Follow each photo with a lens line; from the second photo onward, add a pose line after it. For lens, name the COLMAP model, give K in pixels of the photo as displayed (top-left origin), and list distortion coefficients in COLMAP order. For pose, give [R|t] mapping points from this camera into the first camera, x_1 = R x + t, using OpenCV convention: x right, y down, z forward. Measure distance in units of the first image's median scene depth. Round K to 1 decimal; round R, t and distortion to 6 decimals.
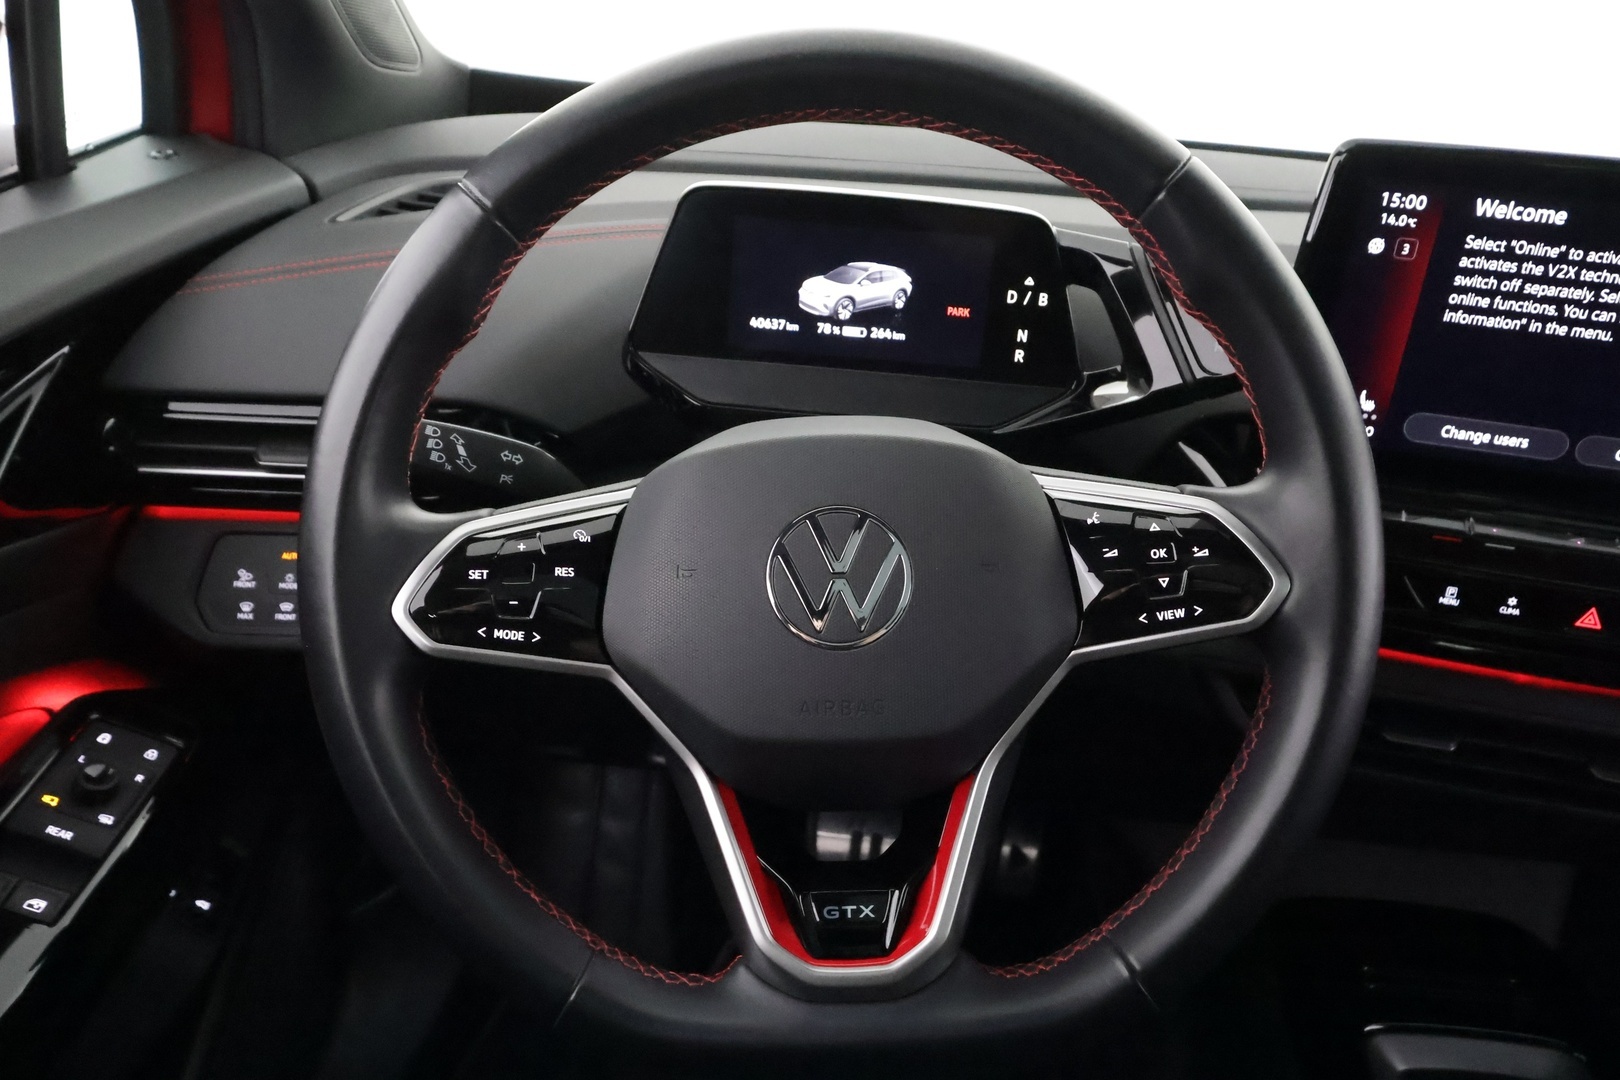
lens RADIAL K [[1233.5, 0, 812.8], [0, 1233.5, 531.9], [0, 0, 1]] dist [0.016061, -0.001463]
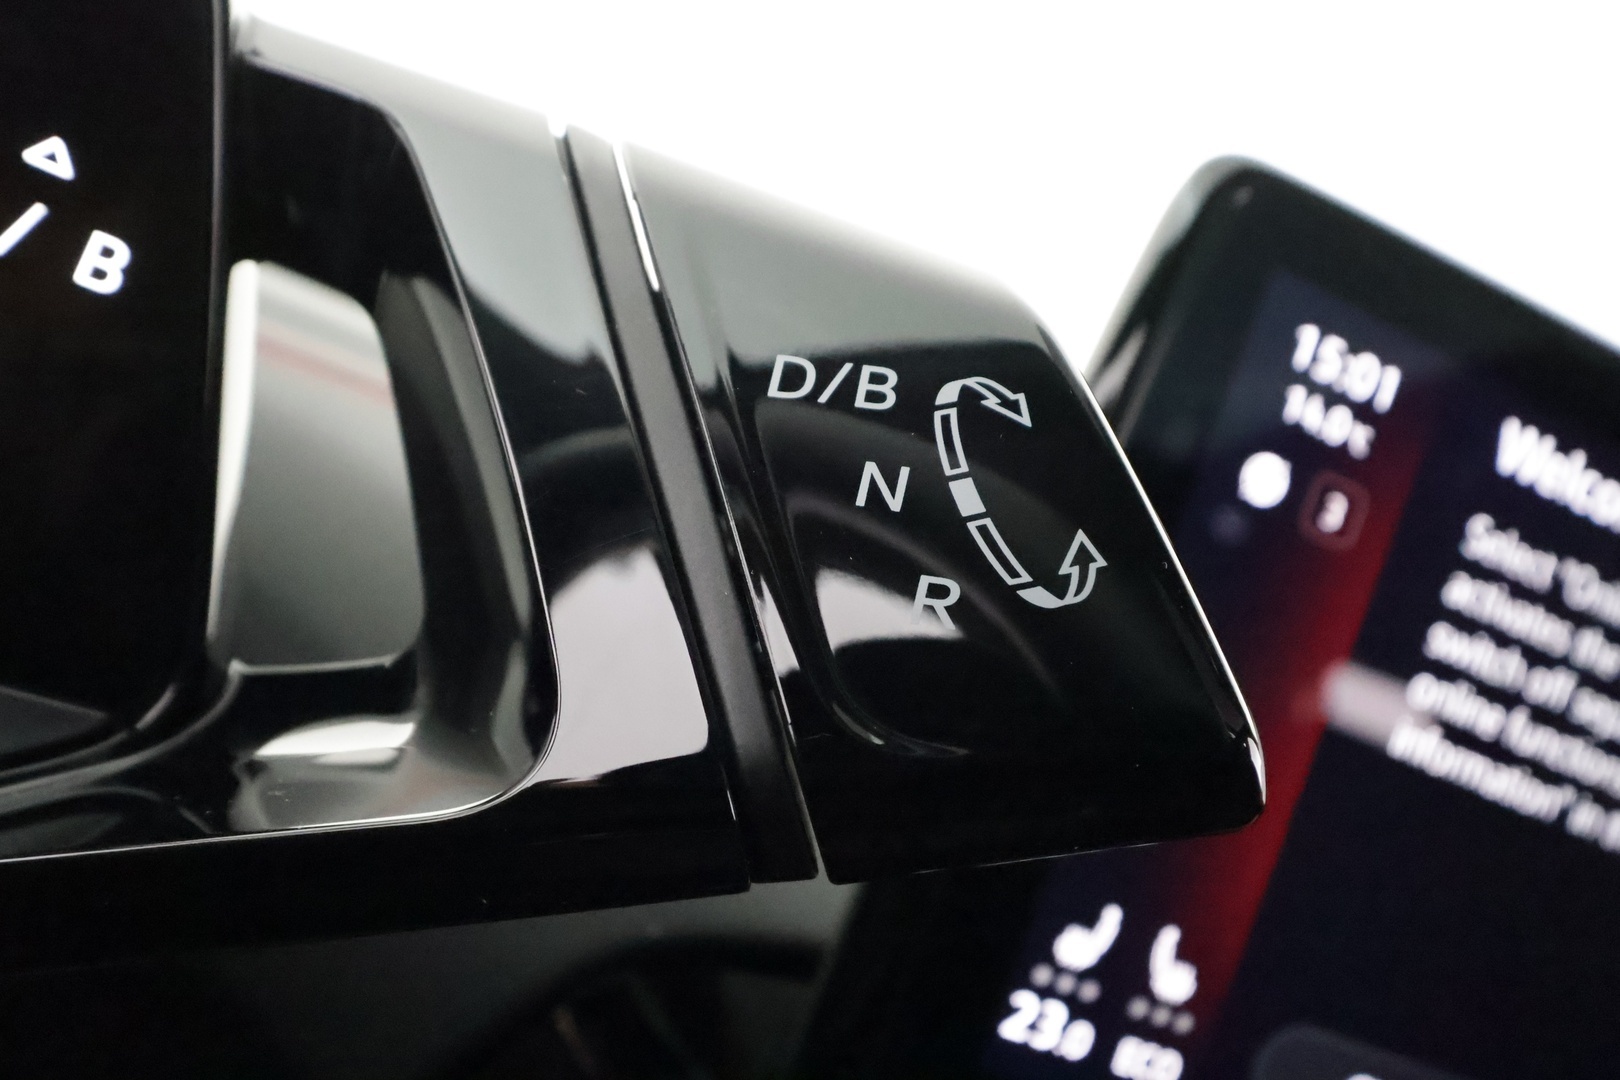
lens RADIAL K [[1320.1, 0, 820.9], [0, 1320.1, 546.6], [0, 0, 1]] dist [-0.003702, 0.000069]
pose [[0.847467, 0.273522, 0.454957, 0.206237], [-0.103027, 0.925489, -0.364495, -0.077774], [-0.520754, 0.262024, 0.812501, 0.789092]]
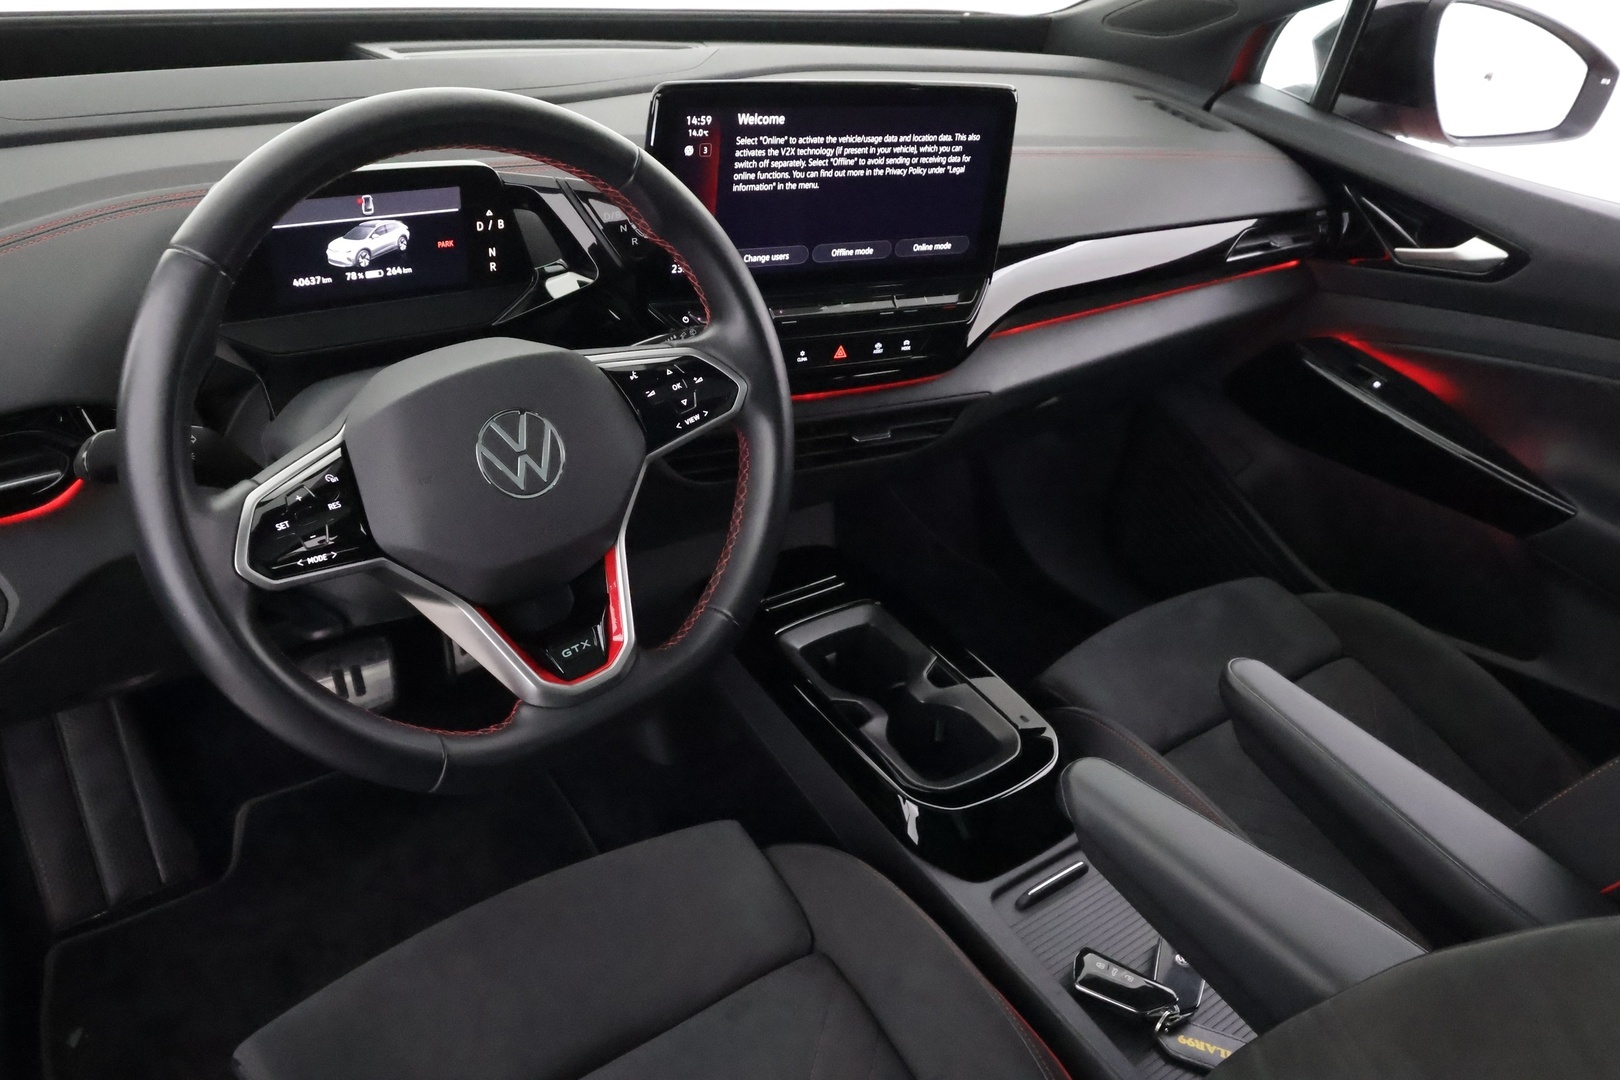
lens RADIAL K [[1320.1, 0, 810.2], [0, 1320.1, 541.0], [0, 0, 1]] dist [-0.003702, 0.000069]
pose [[0.764929, -0.322450, 0.557593, -0.506840], [0.216047, 0.943966, 0.249504, -0.150002], [-0.606801, -0.070386, 0.791731, -0.431712]]
